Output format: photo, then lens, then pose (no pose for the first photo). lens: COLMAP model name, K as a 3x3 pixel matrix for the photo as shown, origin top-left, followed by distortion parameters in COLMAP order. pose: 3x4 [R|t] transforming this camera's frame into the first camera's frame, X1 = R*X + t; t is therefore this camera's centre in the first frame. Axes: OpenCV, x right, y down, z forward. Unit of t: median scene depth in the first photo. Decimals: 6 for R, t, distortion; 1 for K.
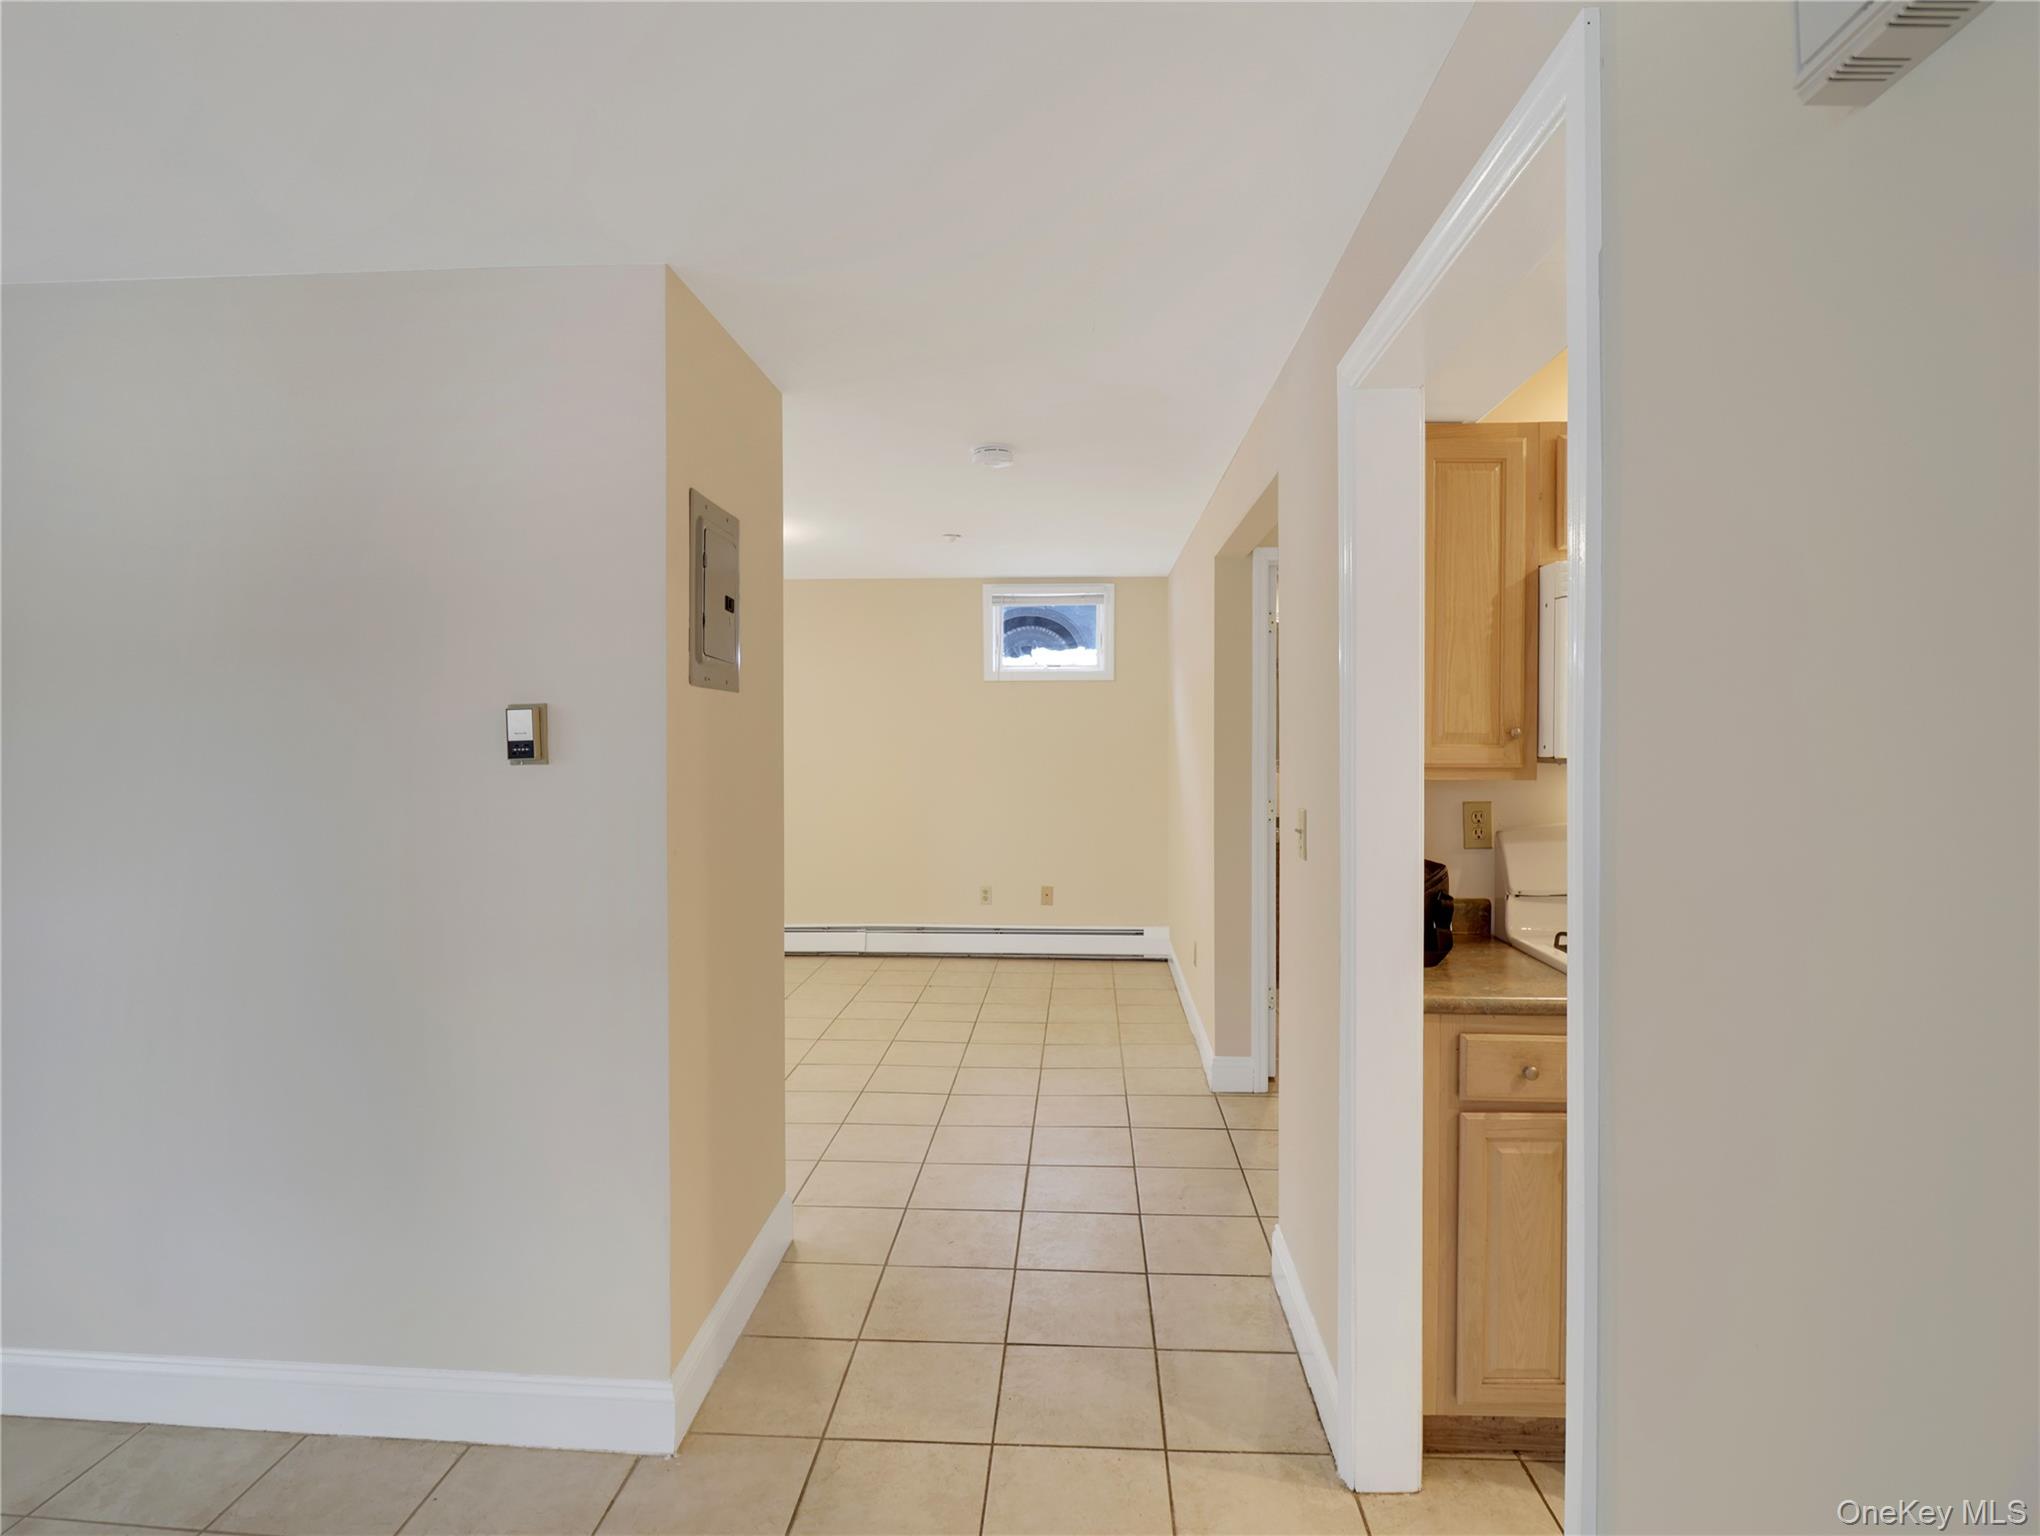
lens RADIAL K [[1108.3, 0, 1026.2], [0, 1108.3, 742.3], [0, 0, 1]] dist [0.000677, -0.017336]
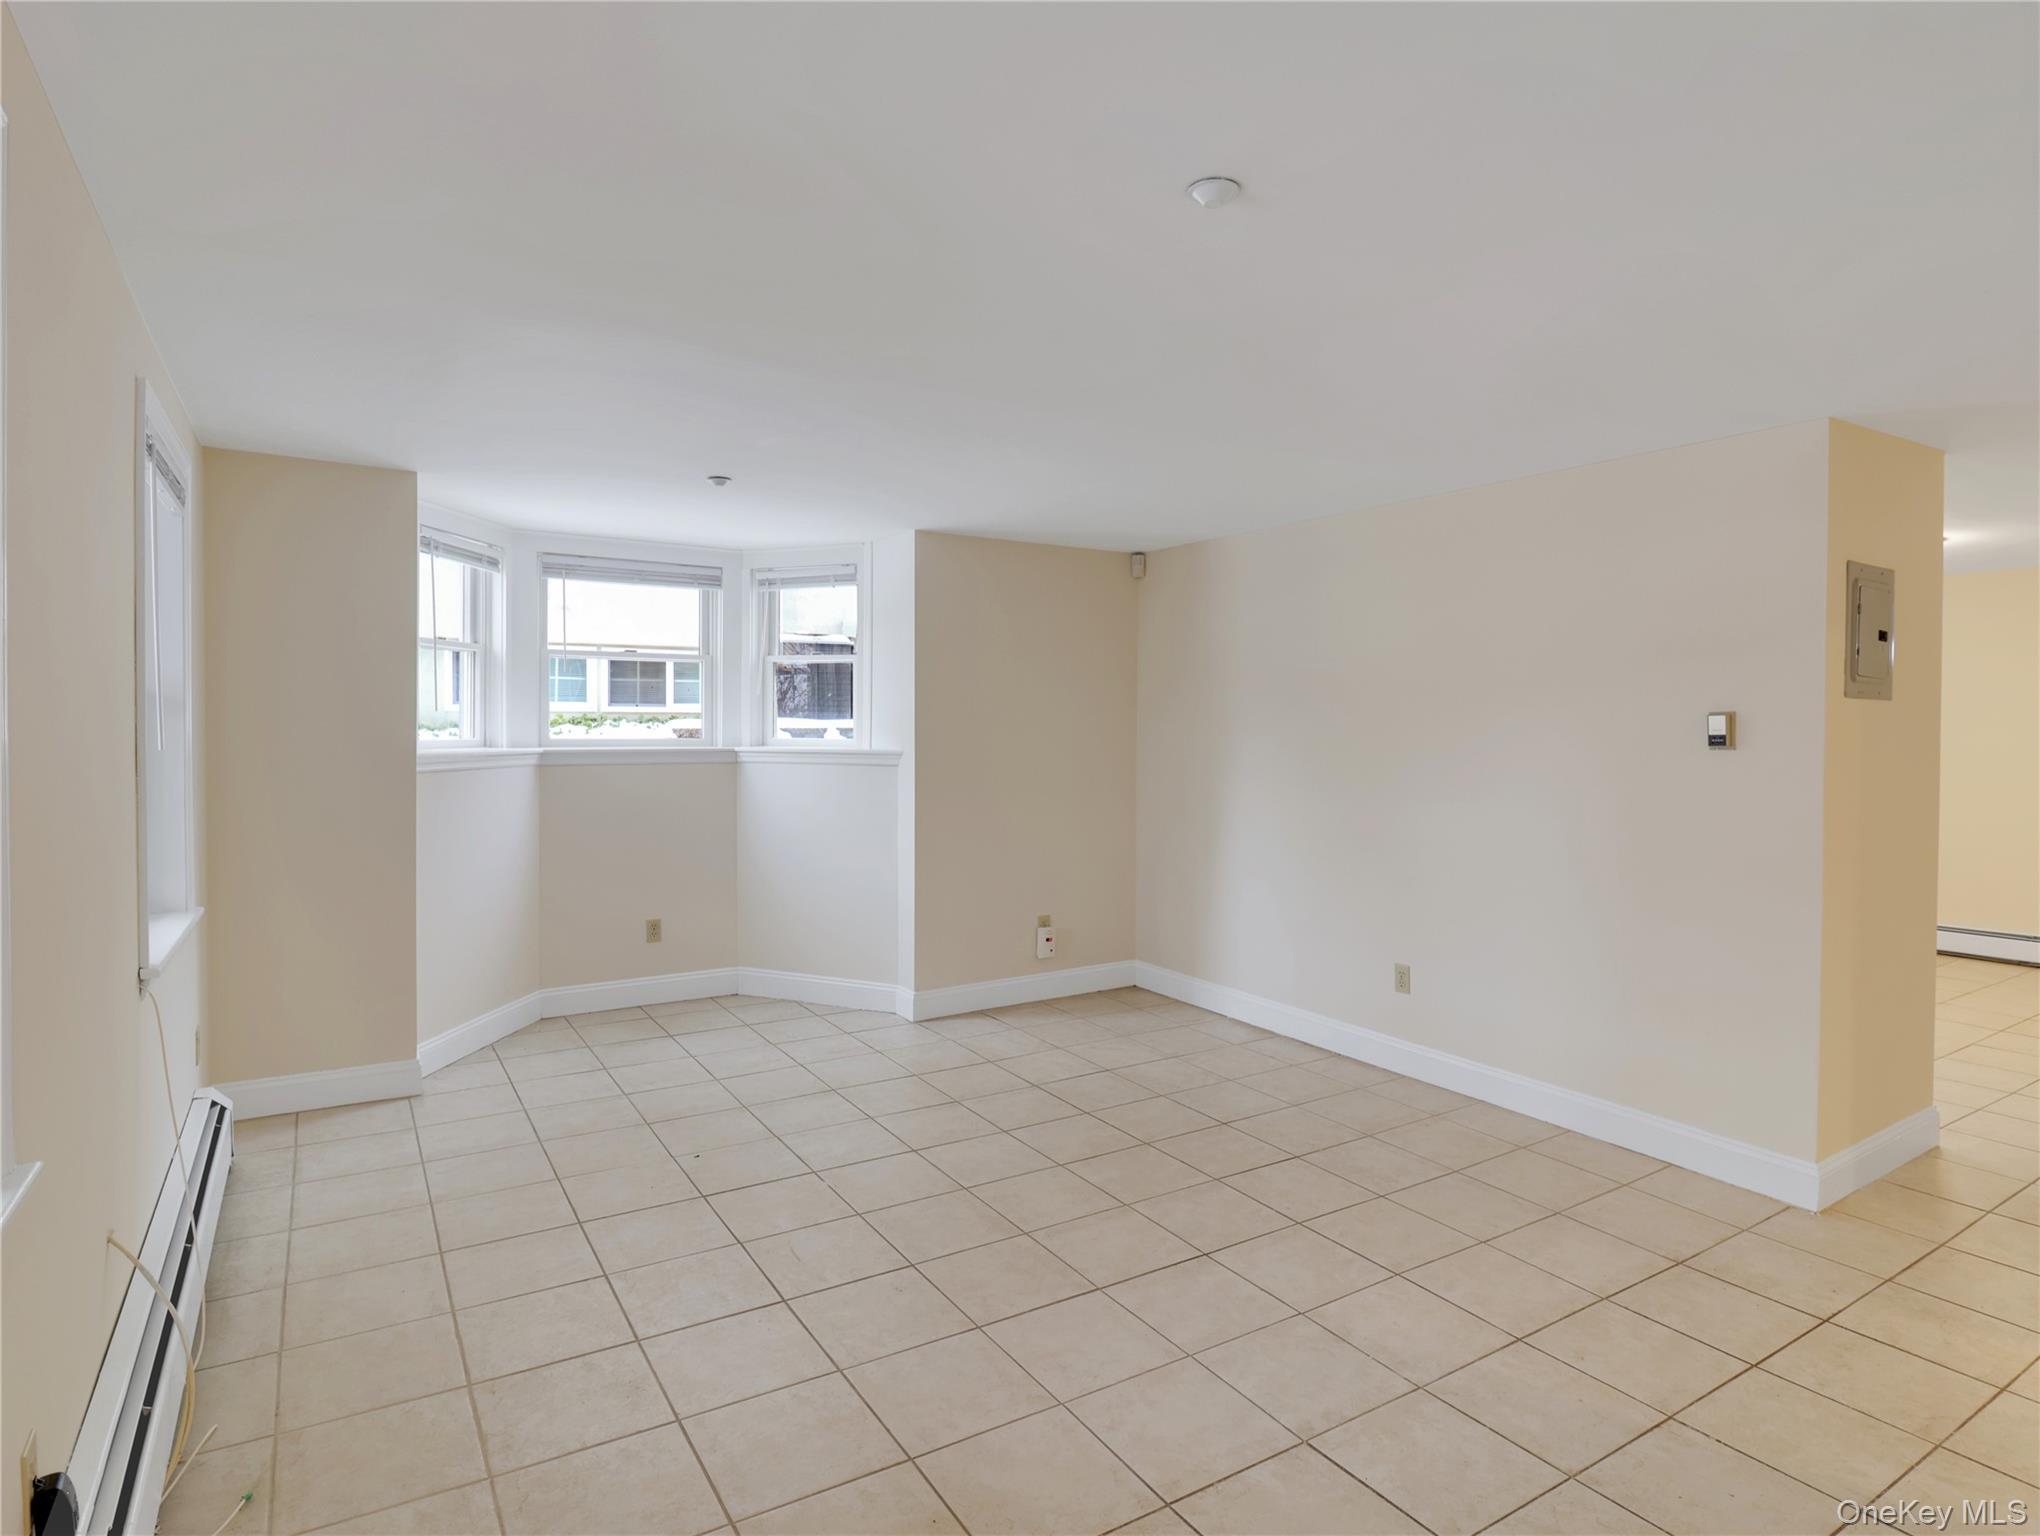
lens RADIAL K [[1099.6, 0, 1020.5], [0, 1099.6, 735.7], [0, 0, 1]] dist [-0.002425, -0.000236]
pose [[0.577147, 0.014303, -0.816515, 0.232765], [-0.019142, 0.999809, 0.003983, 0.011358], [0.816416, 0.013331, 0.577311, -0.663155]]
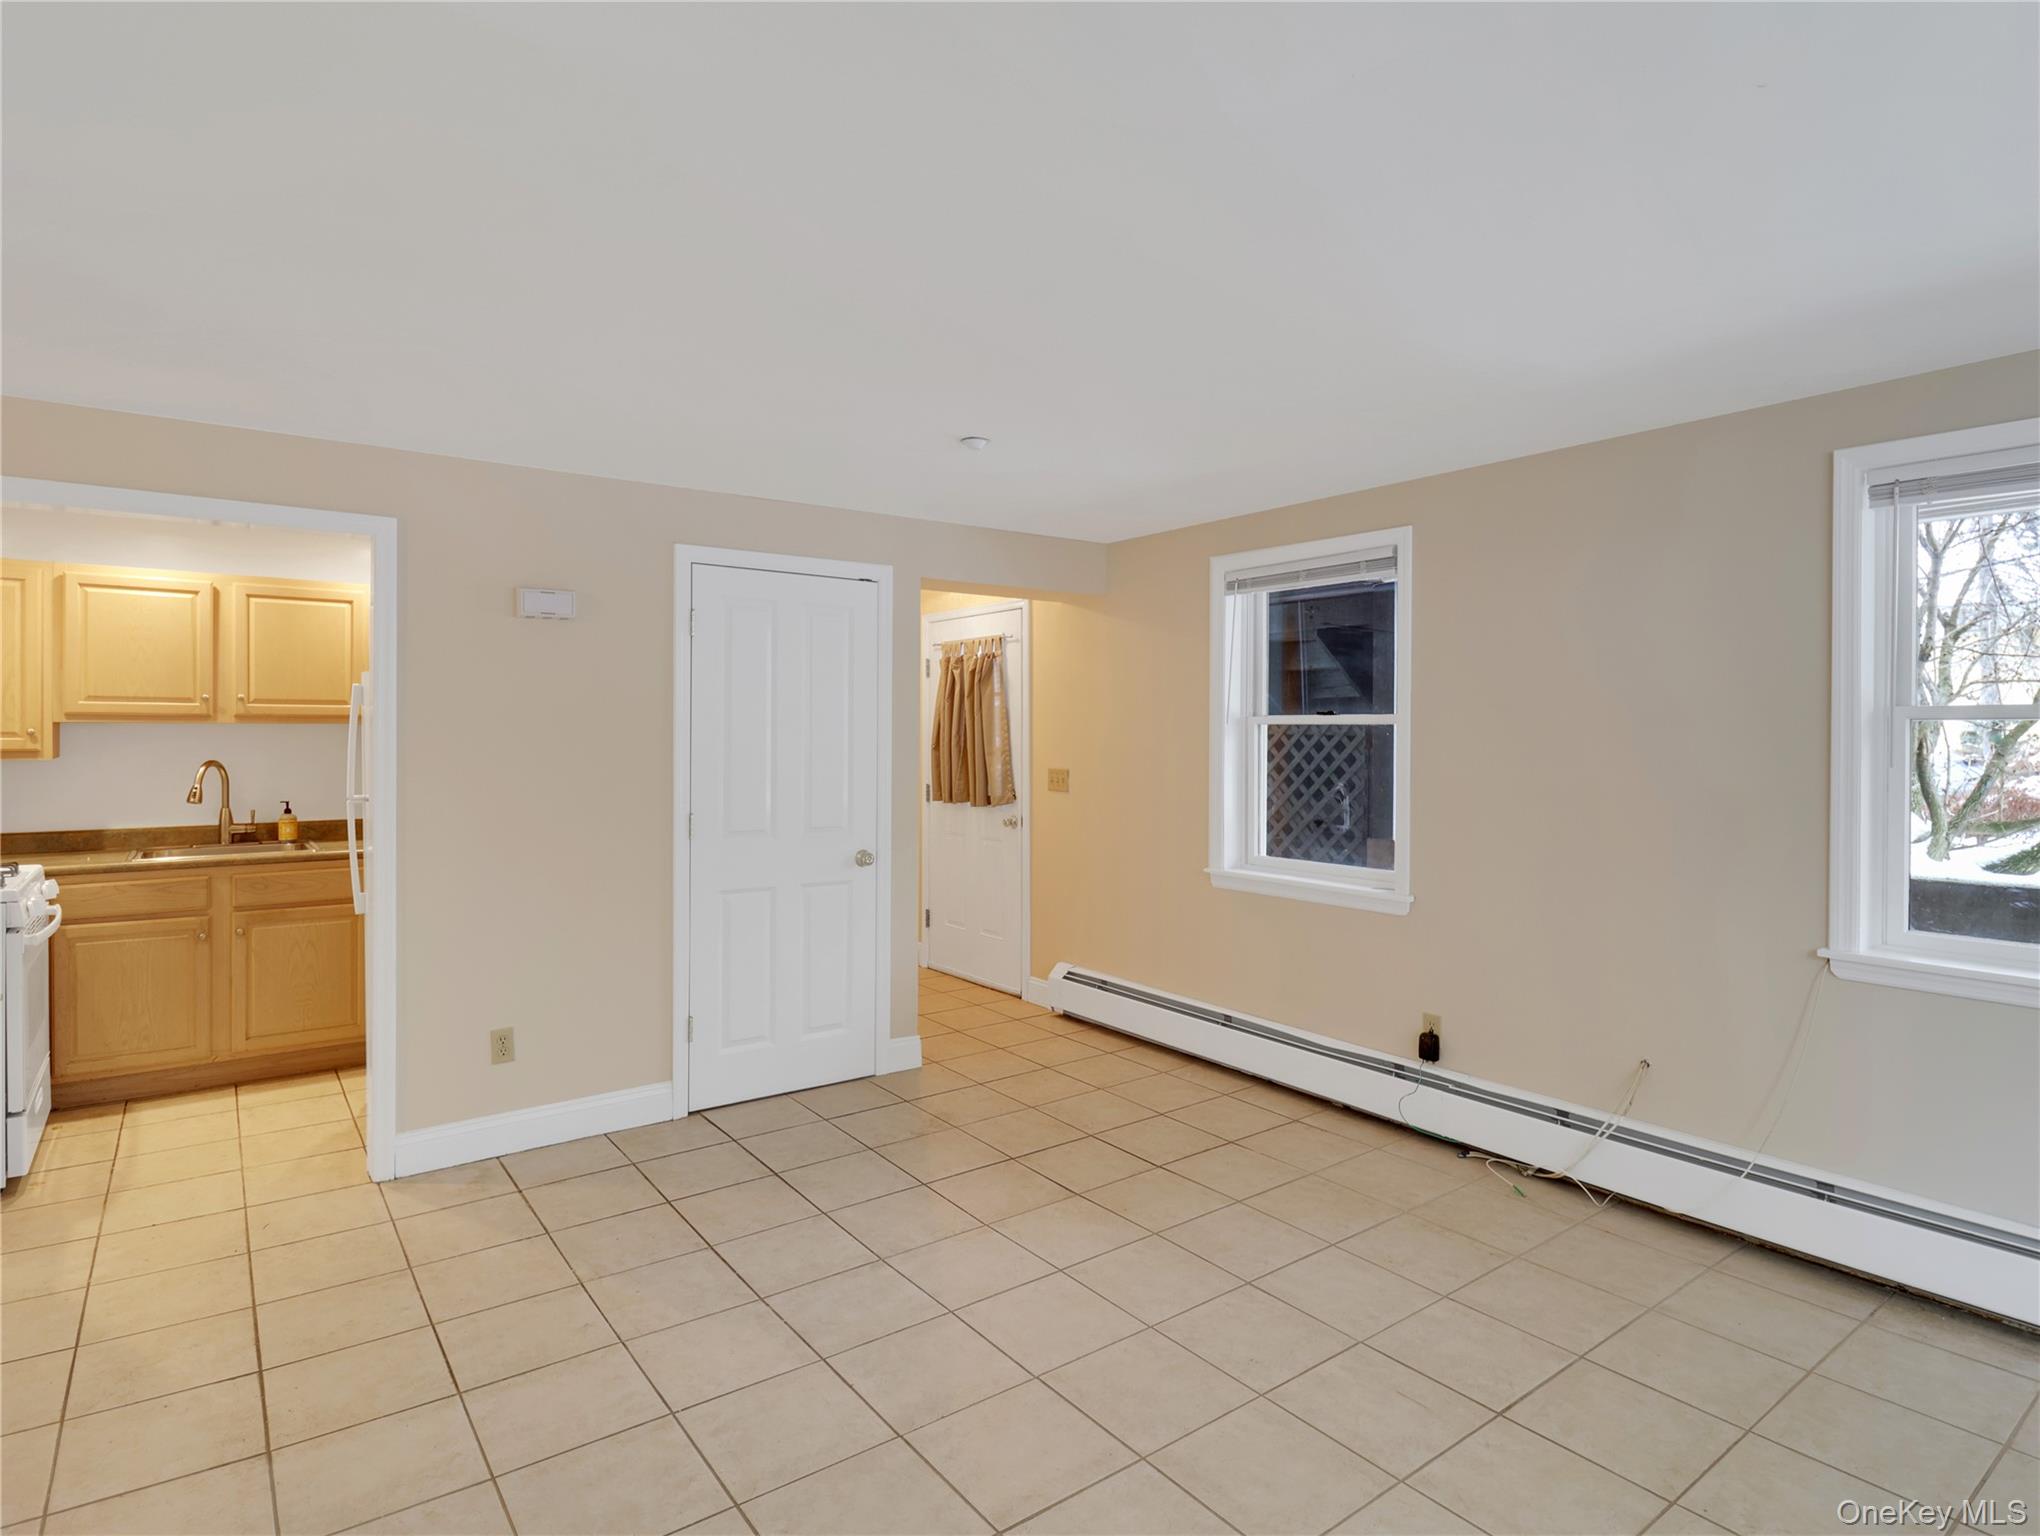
lens RADIAL K [[1099.4, 0, 1013.5], [0, 1099.4, 734.5], [0, 0, 1]] dist [-0.000955, -0.015990]
pose [[-0.638673, 0.001364, 0.769477, -1.399764], [0.011023, 0.999912, 0.007377, -0.010539], [-0.769399, 0.013194, -0.638632, 0.716799]]
